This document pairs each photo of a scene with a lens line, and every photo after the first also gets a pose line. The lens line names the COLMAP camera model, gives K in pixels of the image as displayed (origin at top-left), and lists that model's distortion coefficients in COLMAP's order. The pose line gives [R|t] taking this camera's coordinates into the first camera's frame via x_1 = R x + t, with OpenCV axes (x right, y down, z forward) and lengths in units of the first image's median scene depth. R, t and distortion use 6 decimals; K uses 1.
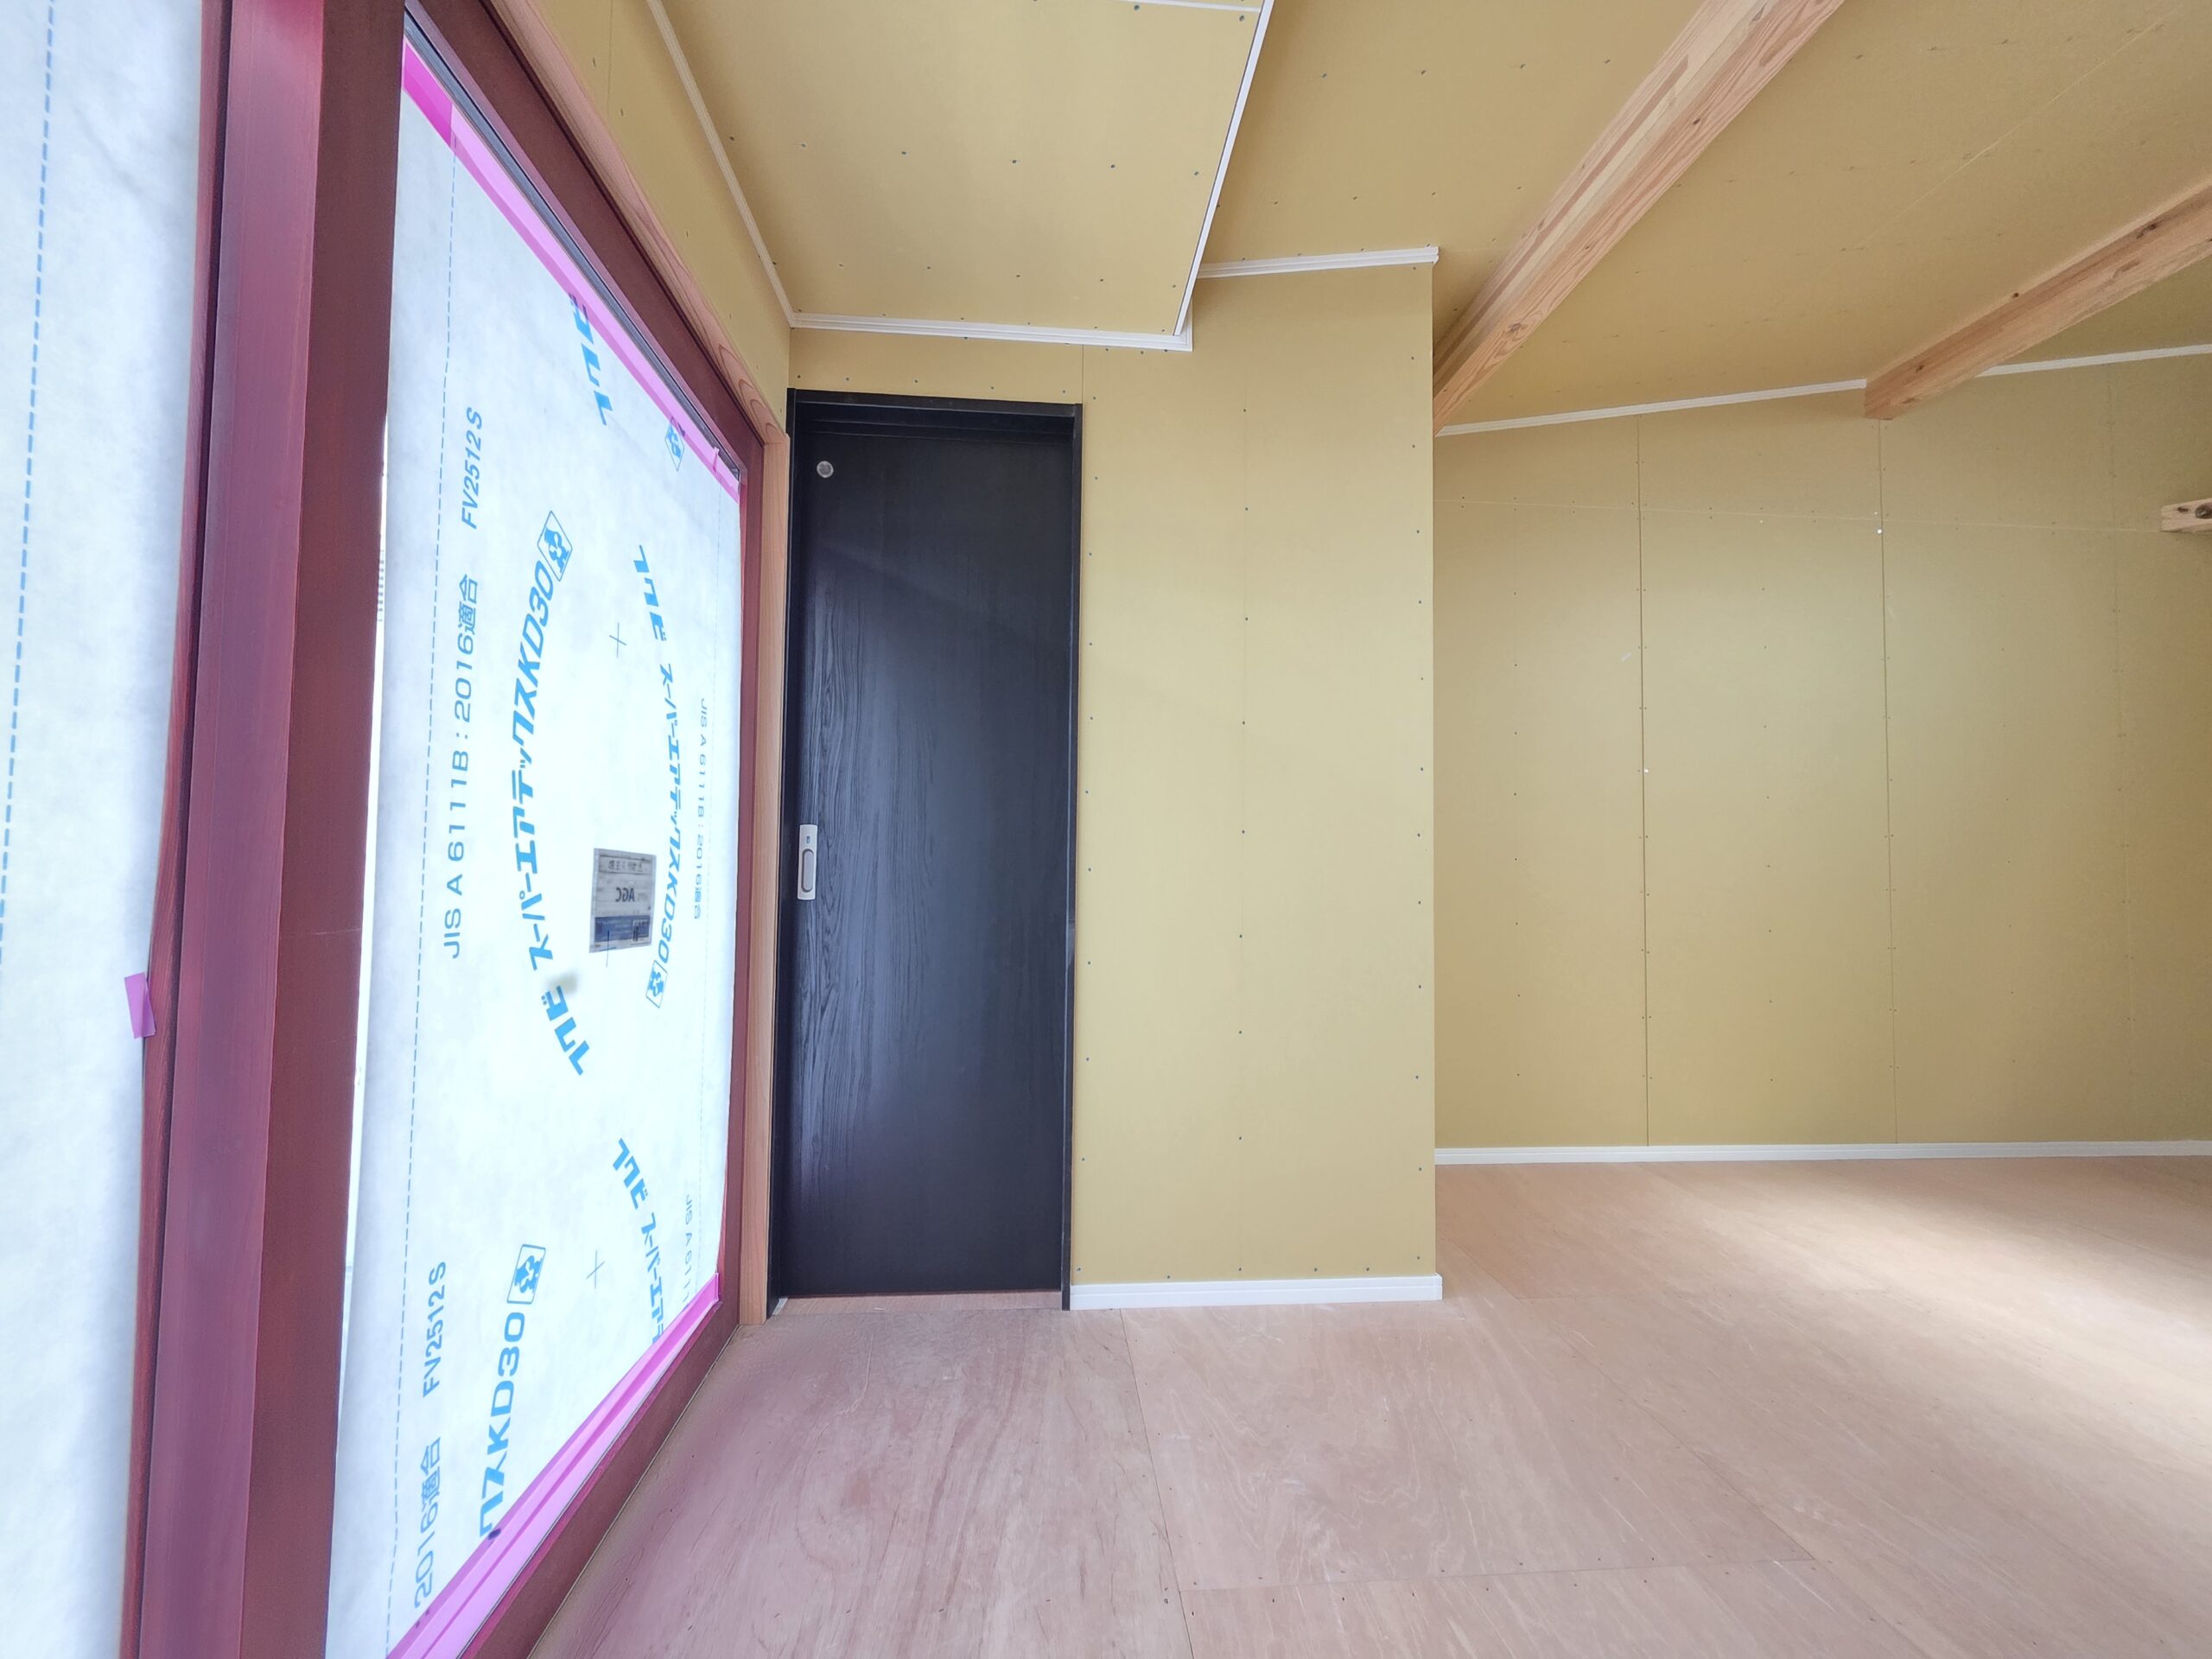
lens RADIAL K [[883.5, 0, 1095.9], [0, 883.5, 832.9], [0, 0, 1]] dist [0.004253, 0.000907]
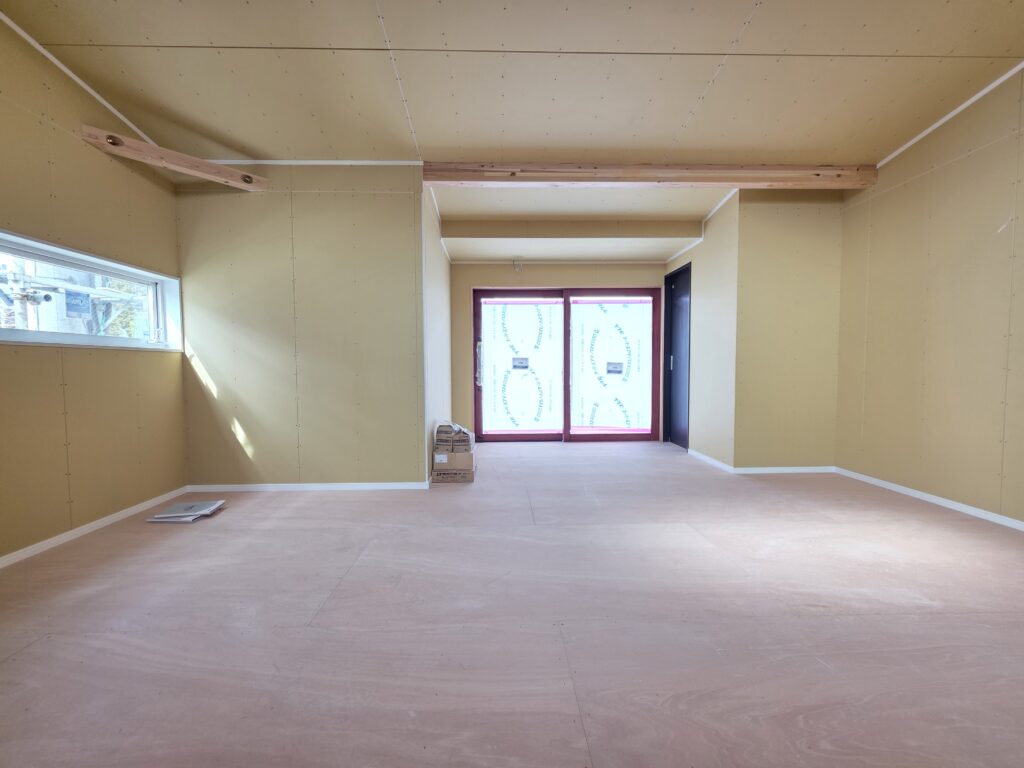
lens RADIAL K [[409.0, 0, 507.3], [0, 409.0, 385.6], [0, 0, 1]] dist [0.004253, 0.000907]
pose [[-0.056300, 0.034921, -0.997803, 2.145907], [0.045173, 0.998454, 0.032395, 0.043576], [0.997391, -0.043250, -0.057791, 0.141401]]
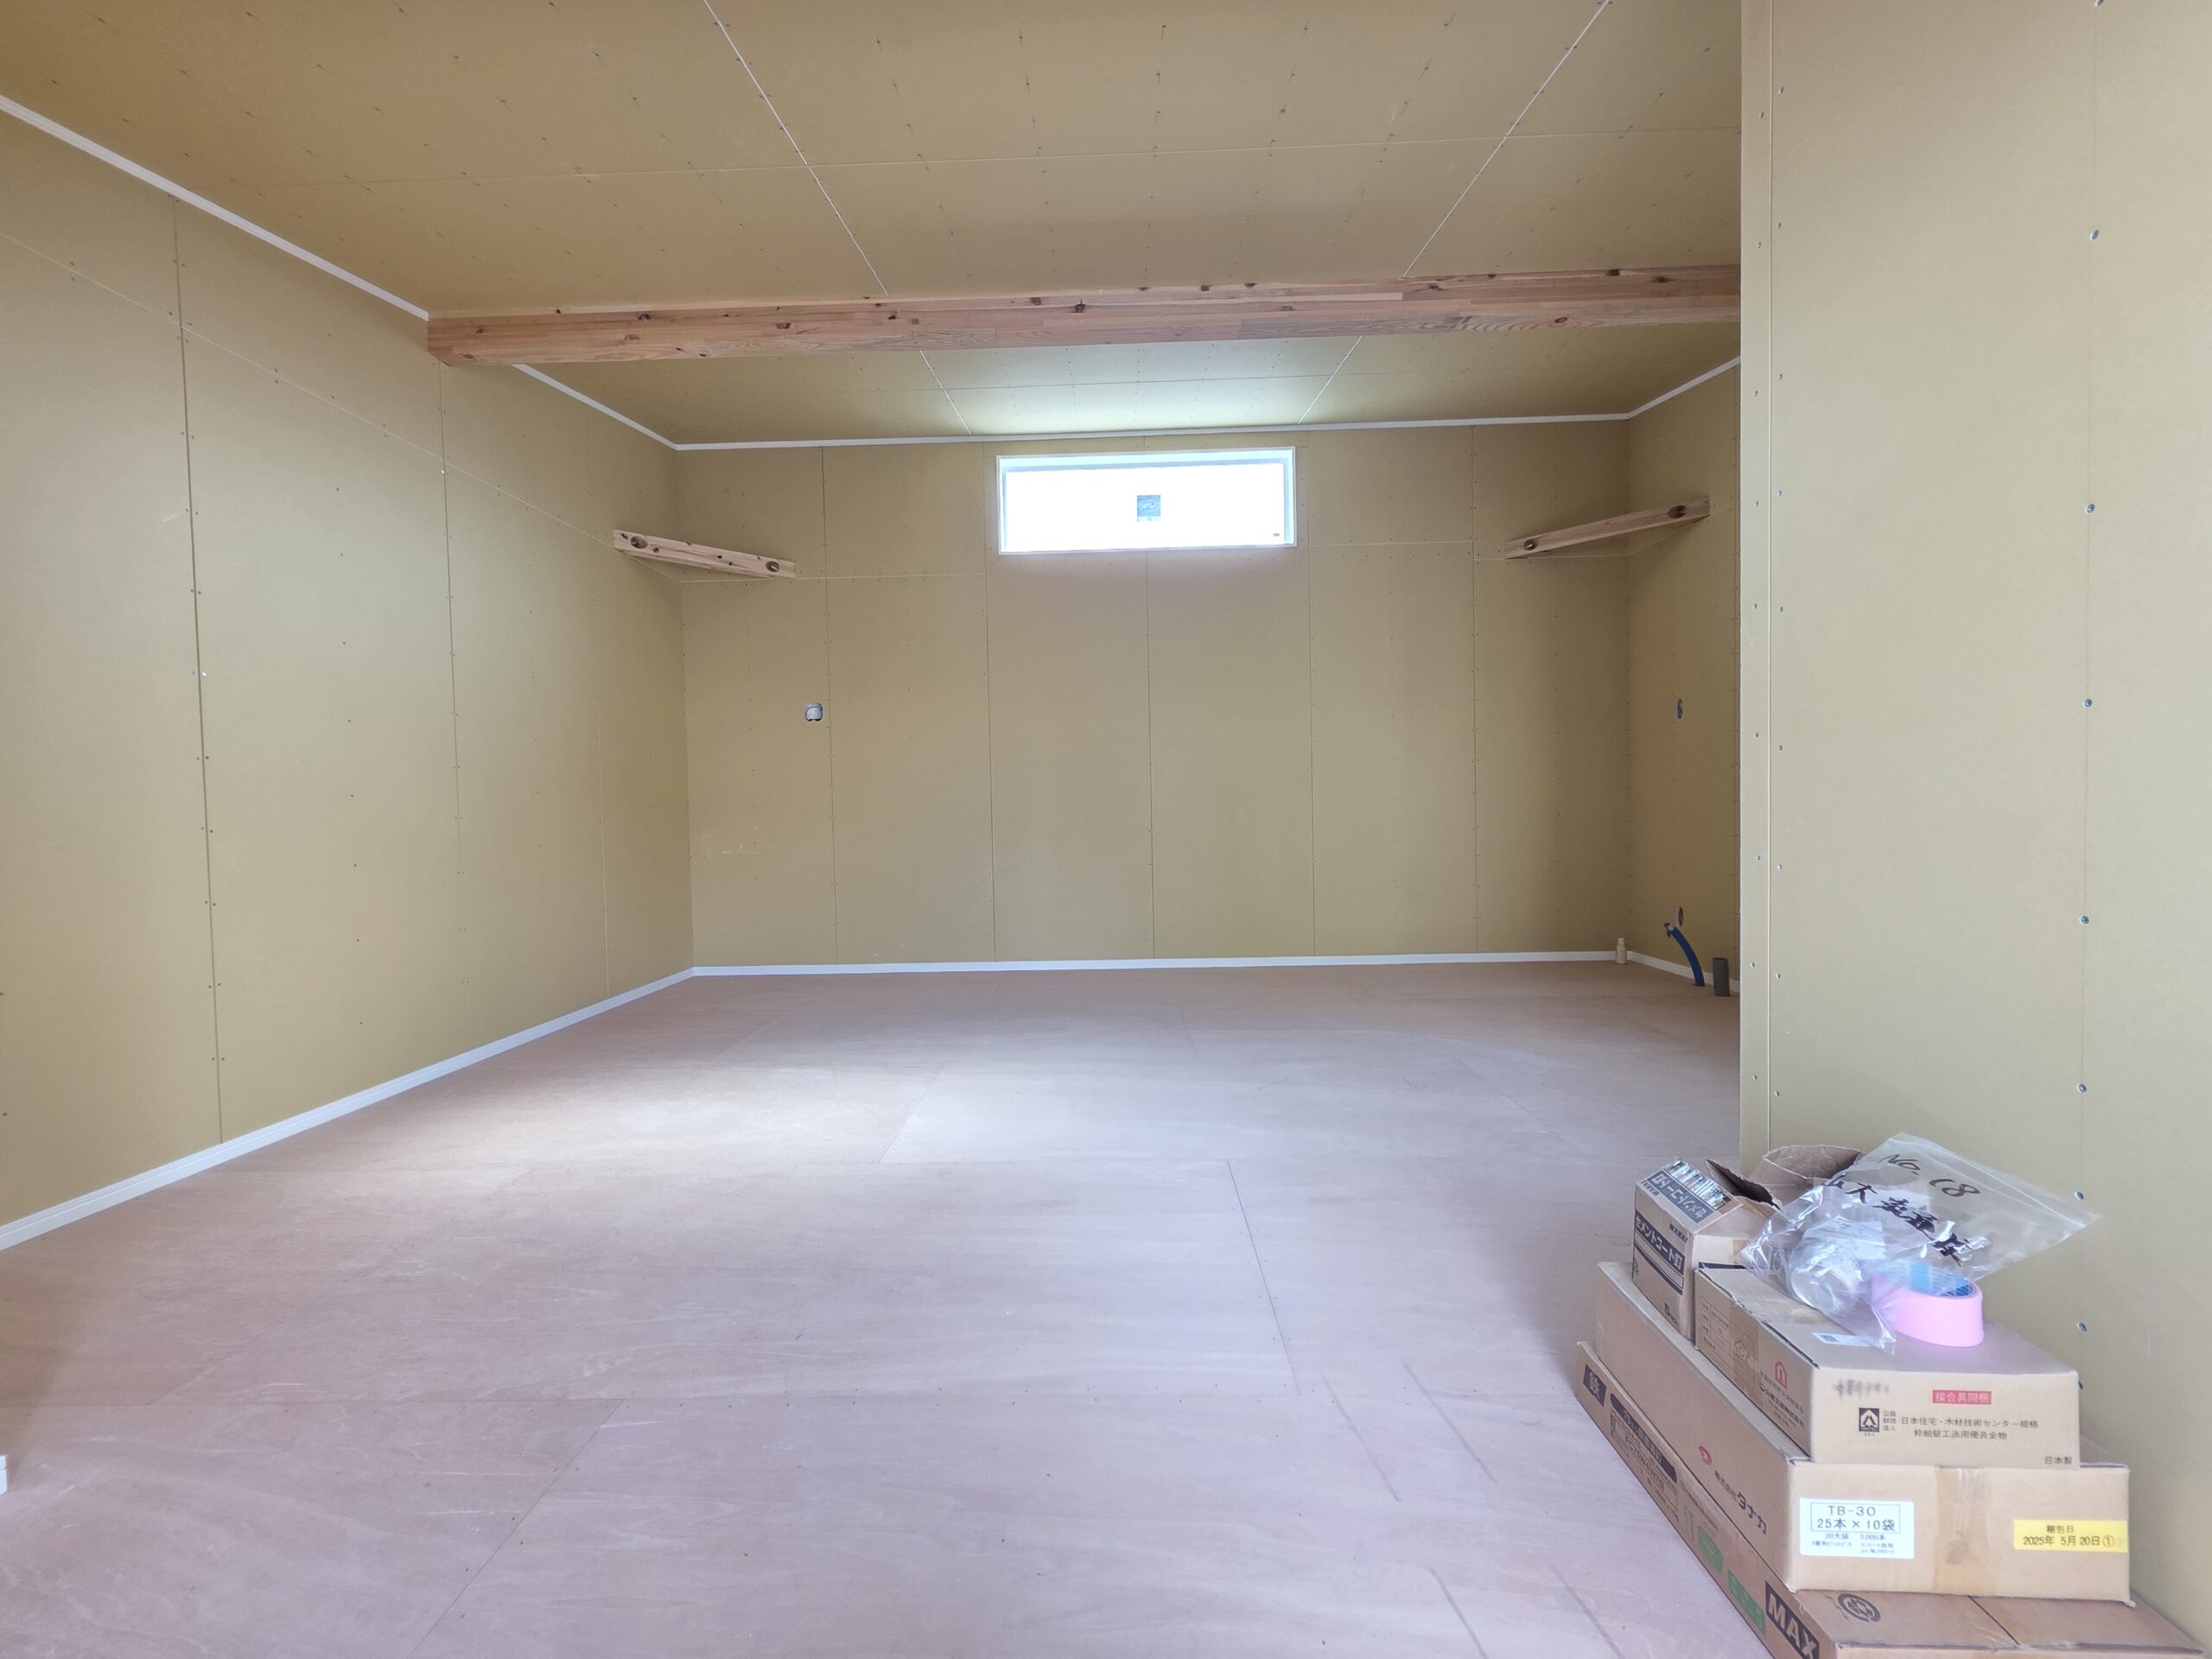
lens RADIAL K [[883.5, 0, 1095.9], [0, 883.5, 832.9], [0, 0, 1]] dist [0.004253, 0.000907]
pose [[0.106032, -0.042161, 0.993468, -0.120857], [-0.018181, 0.998851, 0.044330, 0.031365], [-0.994196, -0.022763, 0.105144, 0.192324]]
